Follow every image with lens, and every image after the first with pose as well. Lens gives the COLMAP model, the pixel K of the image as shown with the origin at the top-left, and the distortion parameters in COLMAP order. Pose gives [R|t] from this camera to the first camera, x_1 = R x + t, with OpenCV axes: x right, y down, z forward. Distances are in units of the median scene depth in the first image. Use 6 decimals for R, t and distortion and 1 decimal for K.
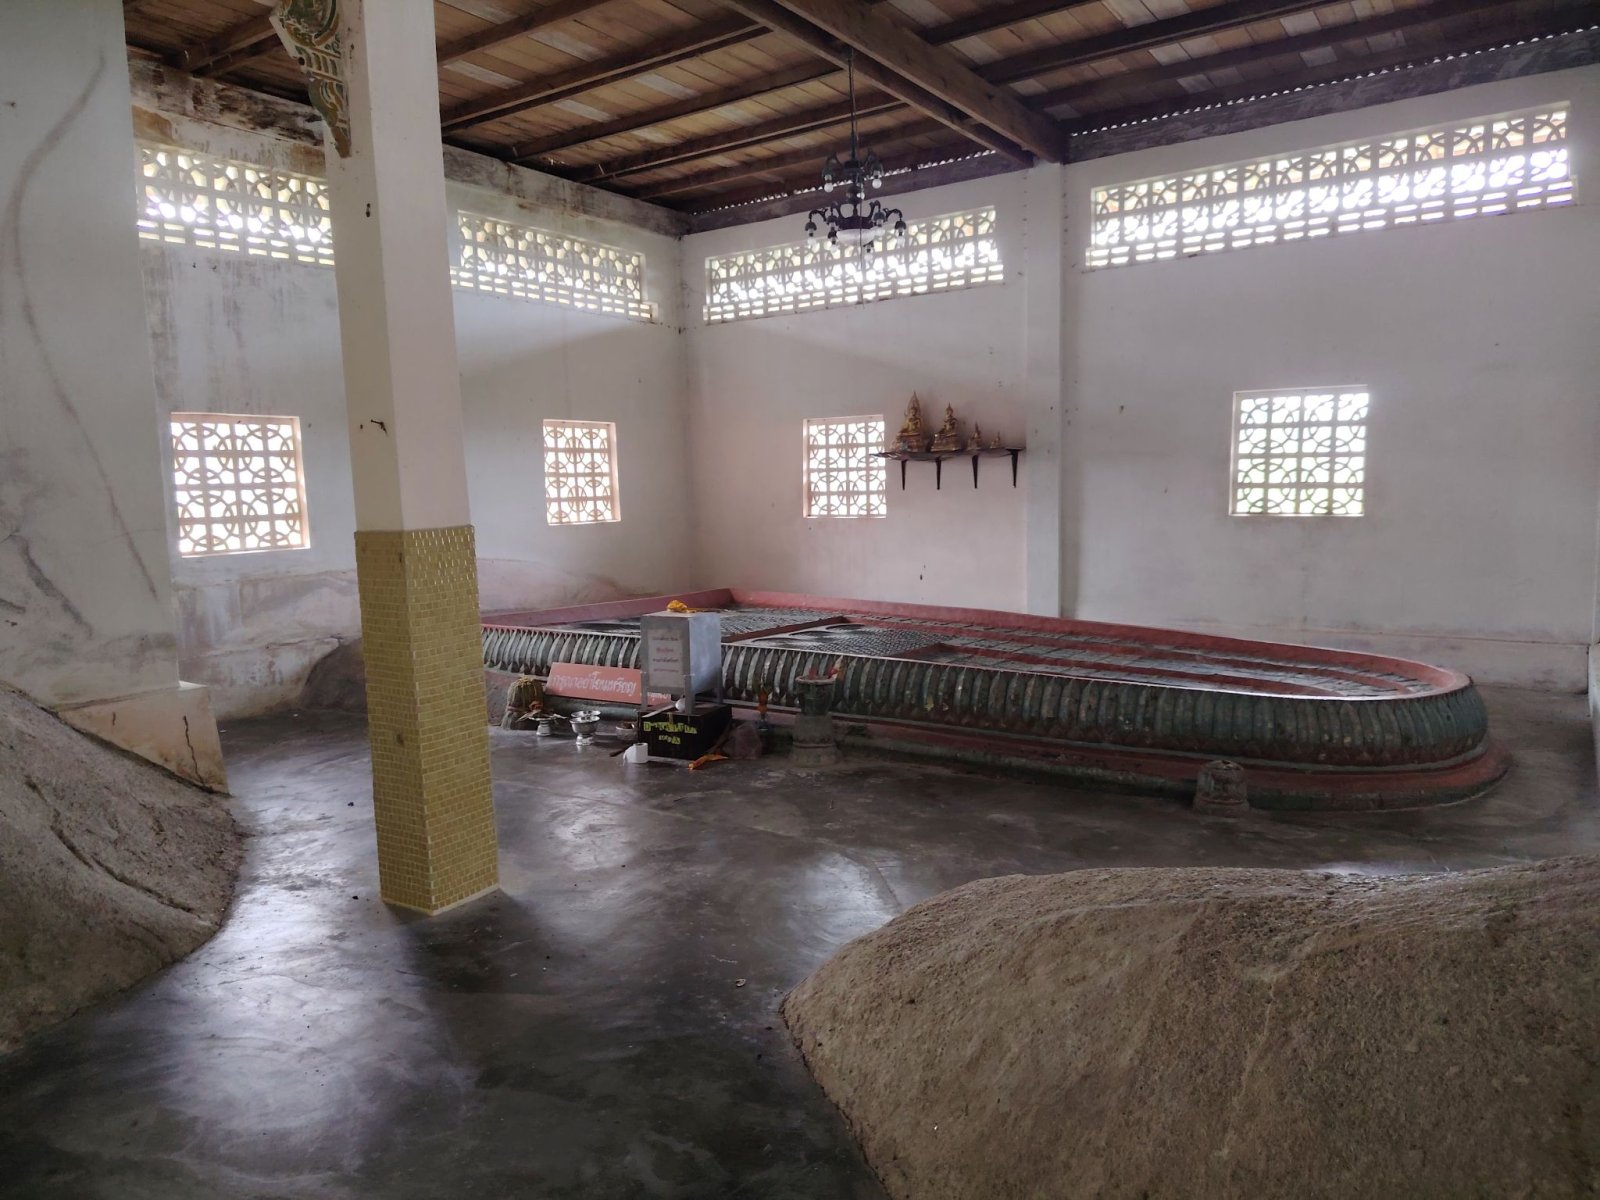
lens RADIAL K [[1147.9, 0, 800.0], [0, 1147.9, 600.0], [0, 0, 1]] dist [0.155246, -0.349219]
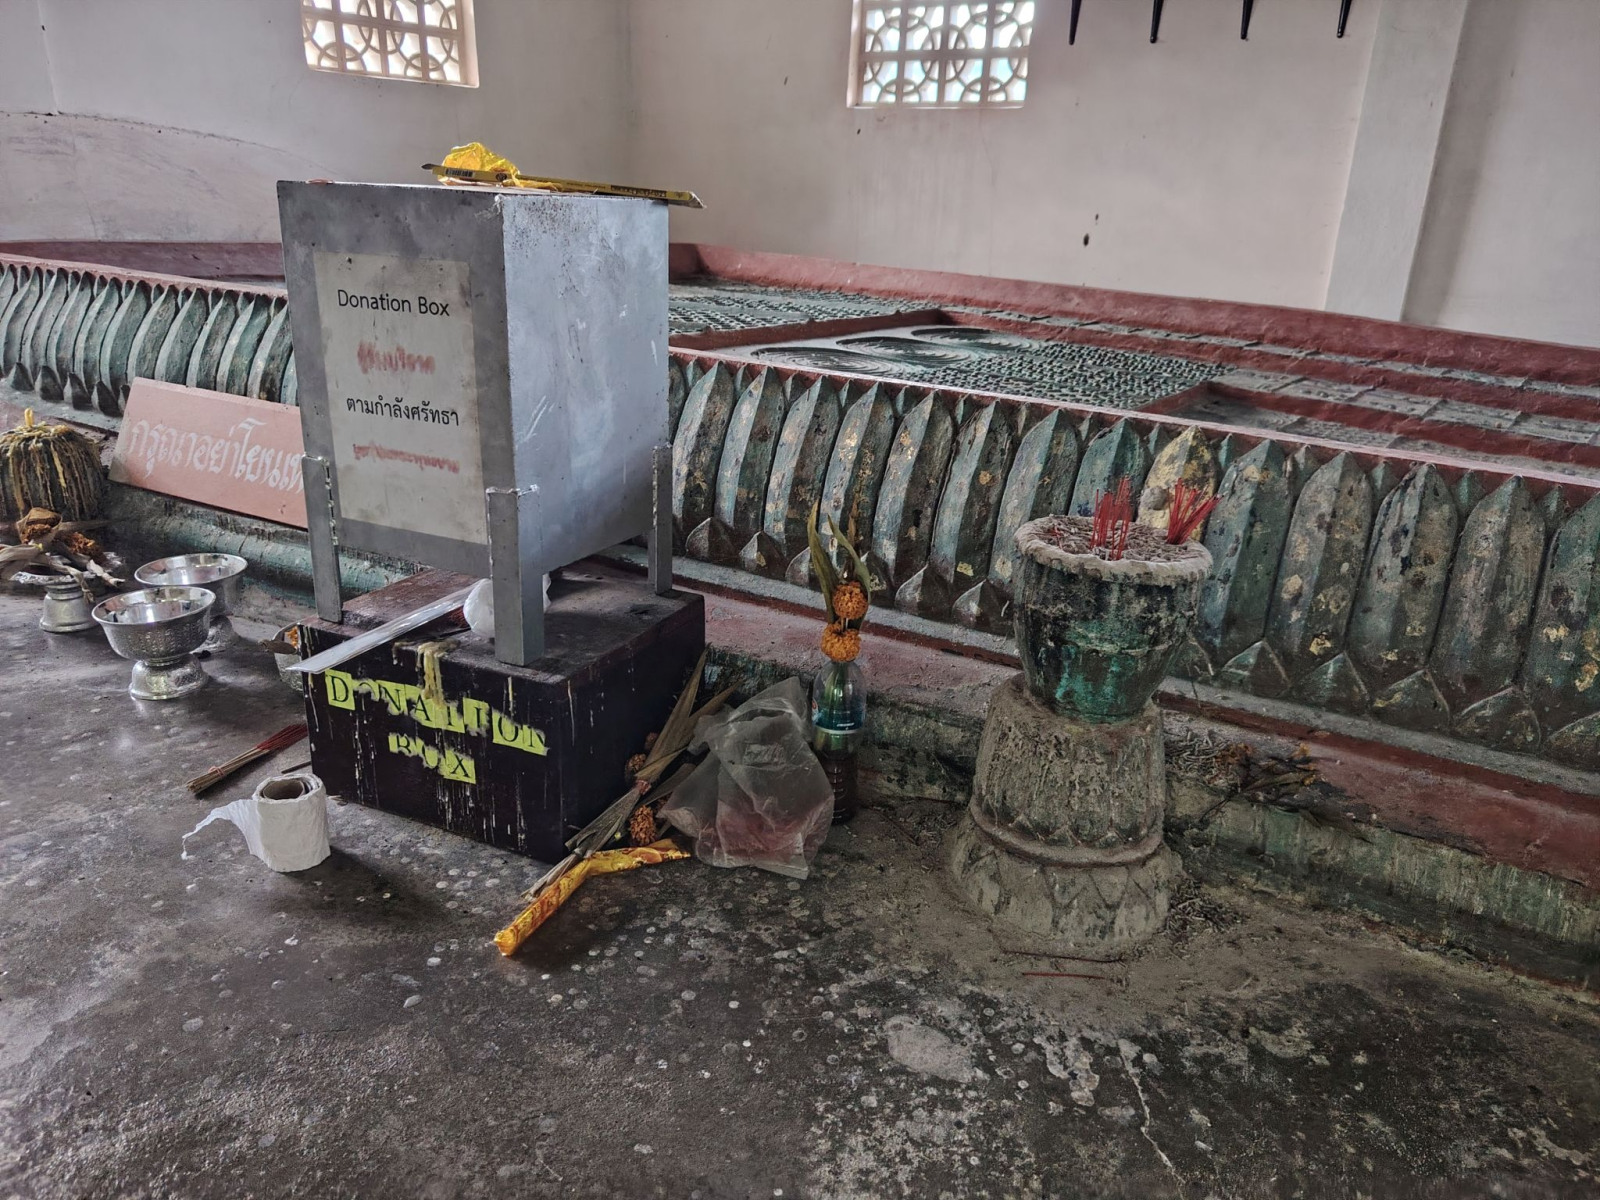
lens RADIAL K [[1119.3, 0, 800.0], [0, 1119.3, 600.0], [0, 0, 1]] dist [0.065198, -0.091048]
pose [[0.997760, 0.047123, 0.047482, -0.038862], [-0.057221, 0.968869, 0.240872, 0.024023], [-0.034653, -0.243050, 0.969395, 0.589121]]
